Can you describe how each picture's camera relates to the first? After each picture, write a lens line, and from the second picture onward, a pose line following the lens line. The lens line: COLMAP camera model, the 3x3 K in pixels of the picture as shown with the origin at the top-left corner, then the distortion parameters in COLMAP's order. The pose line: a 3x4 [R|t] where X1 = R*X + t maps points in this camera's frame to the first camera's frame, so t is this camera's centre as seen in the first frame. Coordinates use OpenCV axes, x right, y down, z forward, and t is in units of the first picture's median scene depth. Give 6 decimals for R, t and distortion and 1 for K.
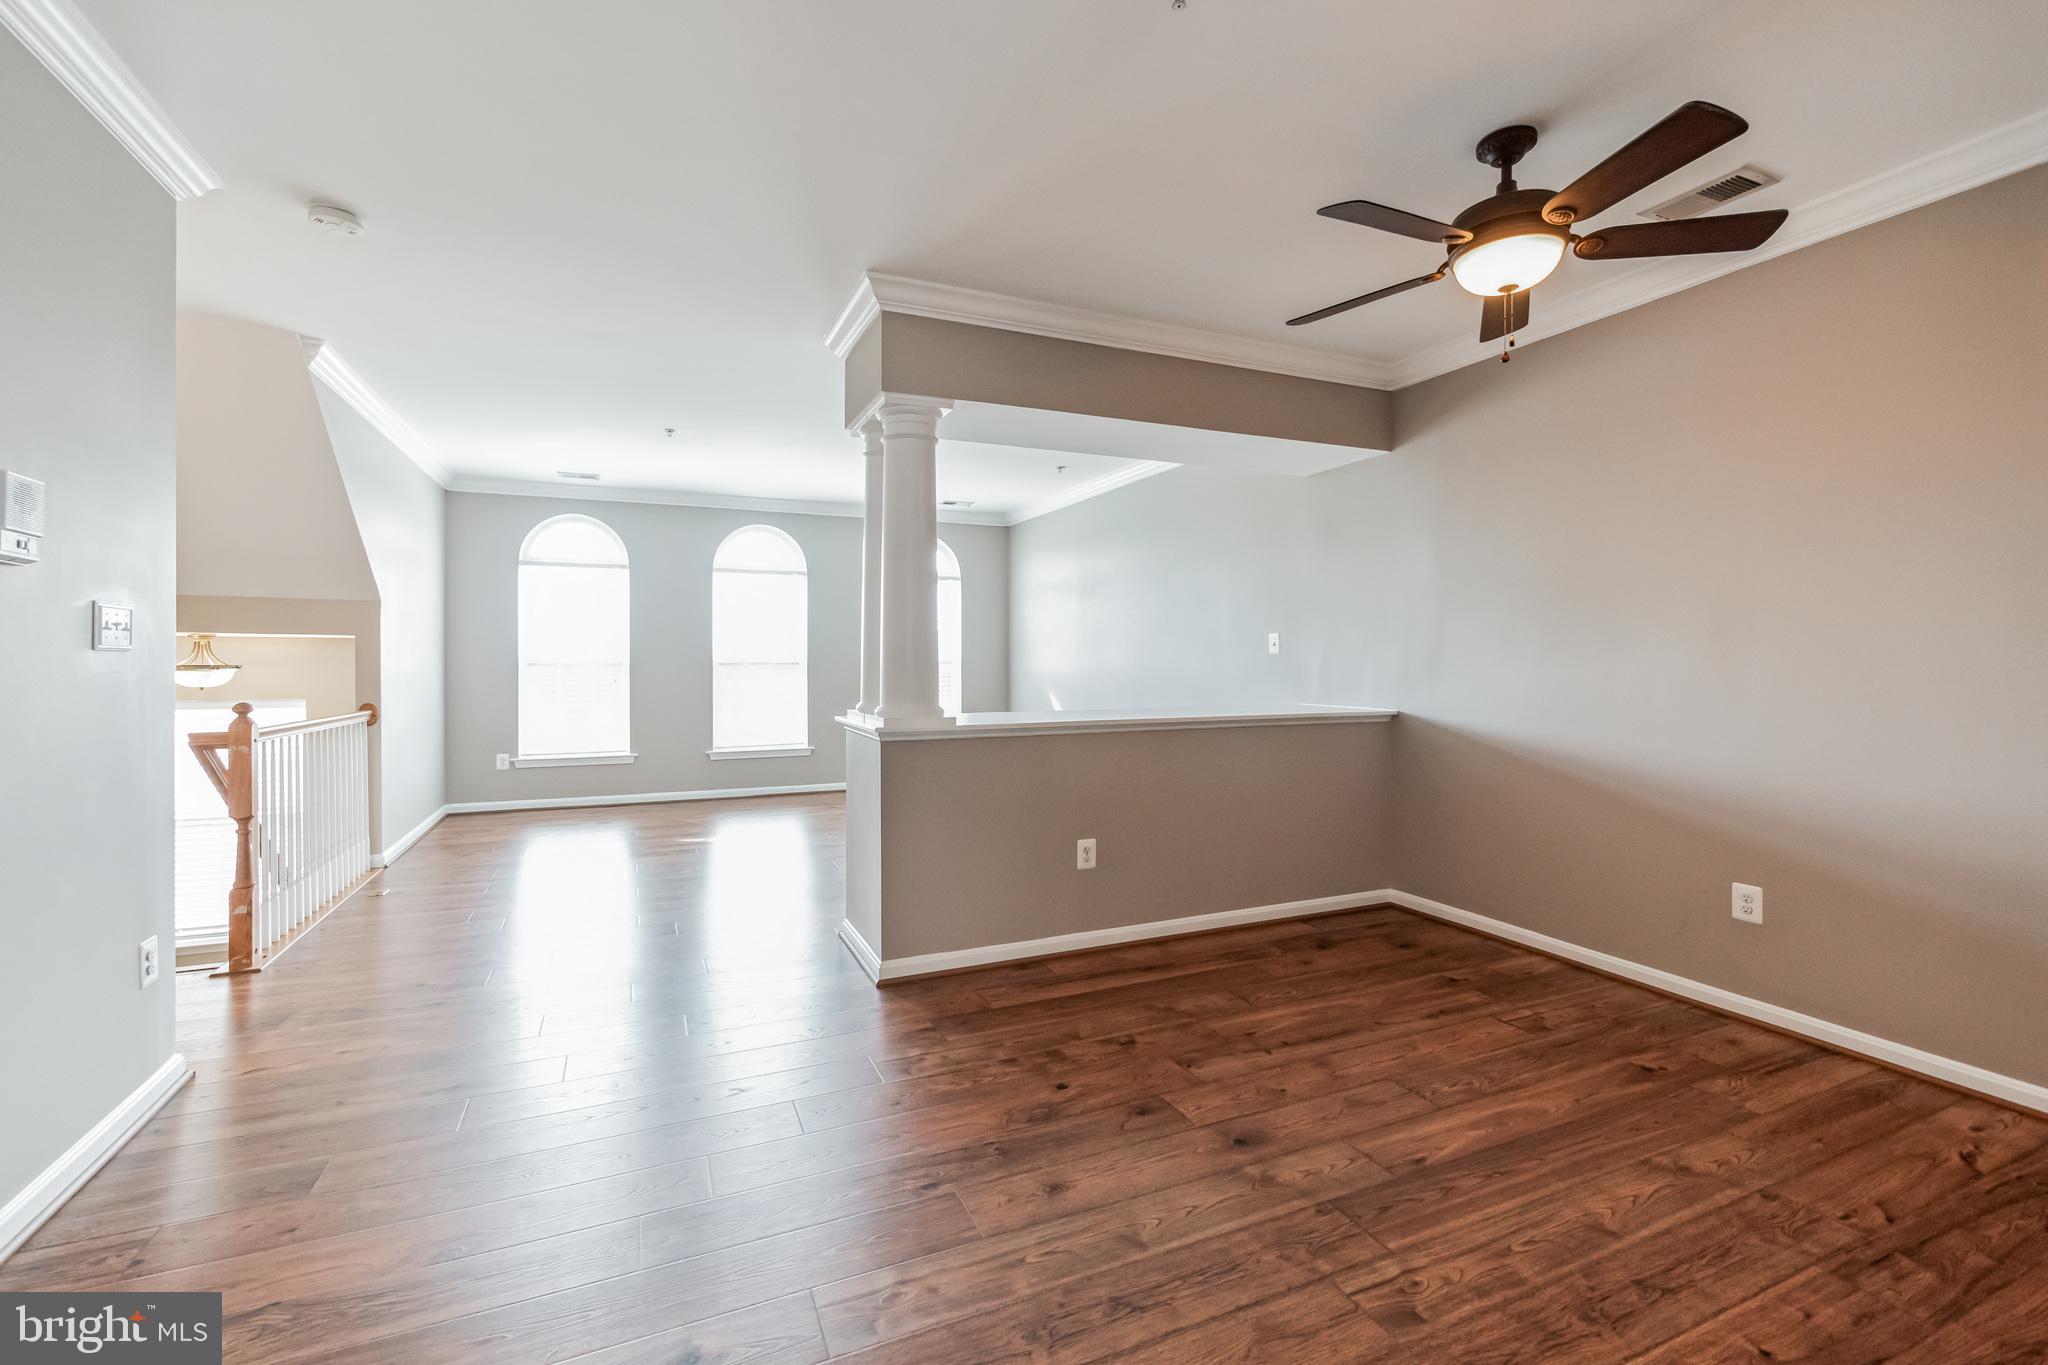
lens RADIAL K [[871.9, 0, 1011.7], [0, 871.9, 664.5], [0, 0, 1]] dist [-0.004395, 0.001345]
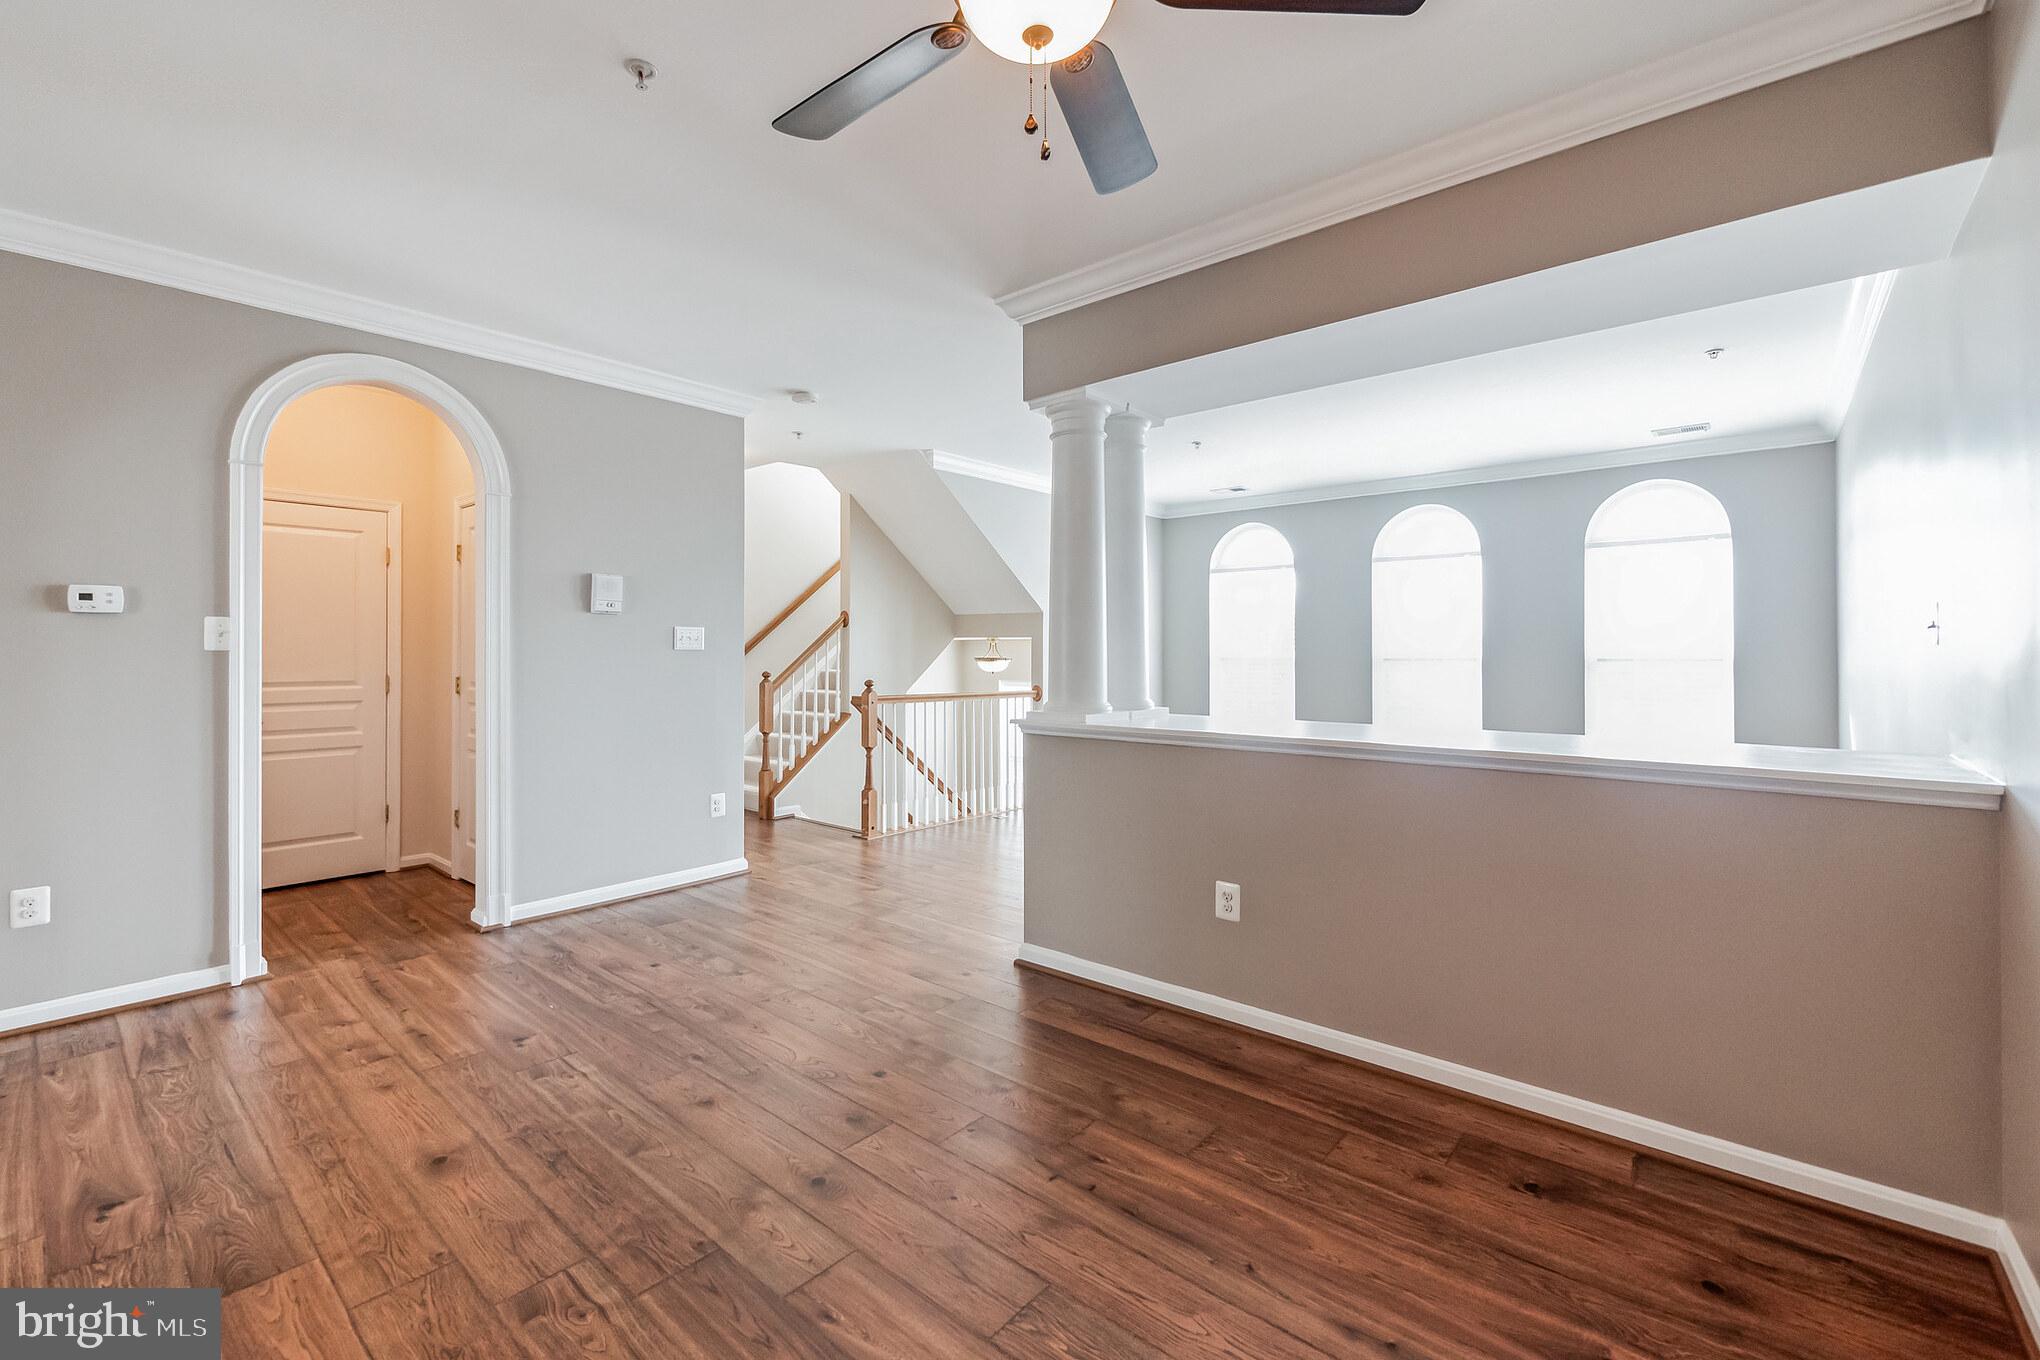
lens RADIAL K [[873.5, 0, 1000.6], [0, 873.5, 646.8], [0, 0, 1]] dist [-0.004096, -0.000158]
pose [[0.423807, -0.005340, -0.905737, 0.881962], [-0.006731, 0.999936, -0.009044, -0.006599], [0.905728, 0.009929, 0.423744, 0.582222]]
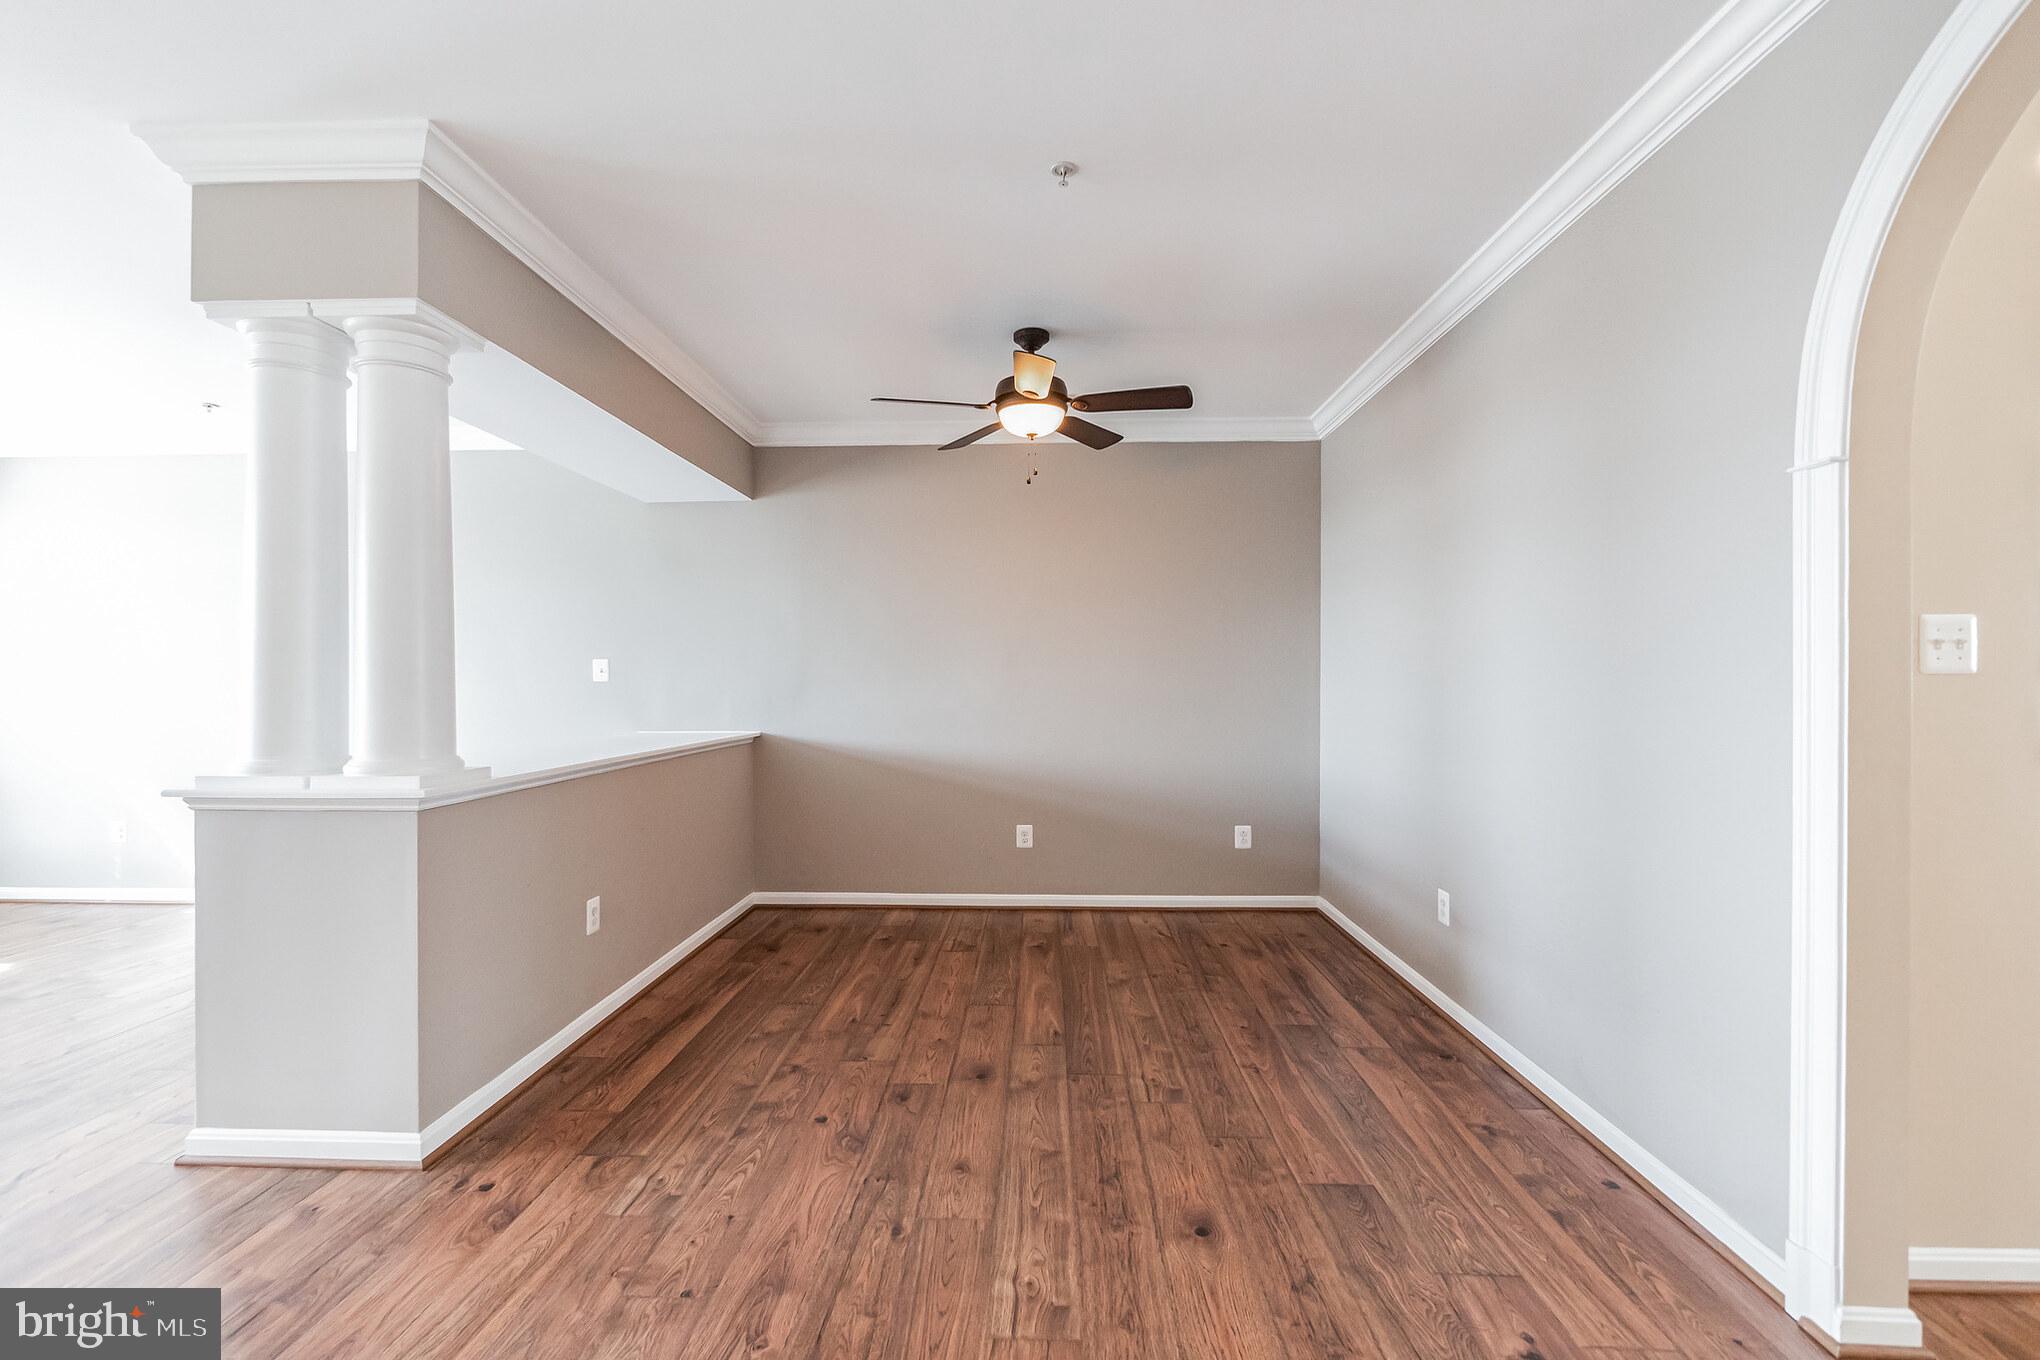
lens RADIAL K [[873.5, 0, 1020.2], [0, 873.5, 686.3], [0, 0, 1]] dist [-0.004096, -0.000158]
pose [[0.423492, -0.003610, 0.905893, -0.629575], [0.006558, 0.999978, 0.000919, -0.007916], [-0.905876, 0.005552, 0.423506, 0.312431]]
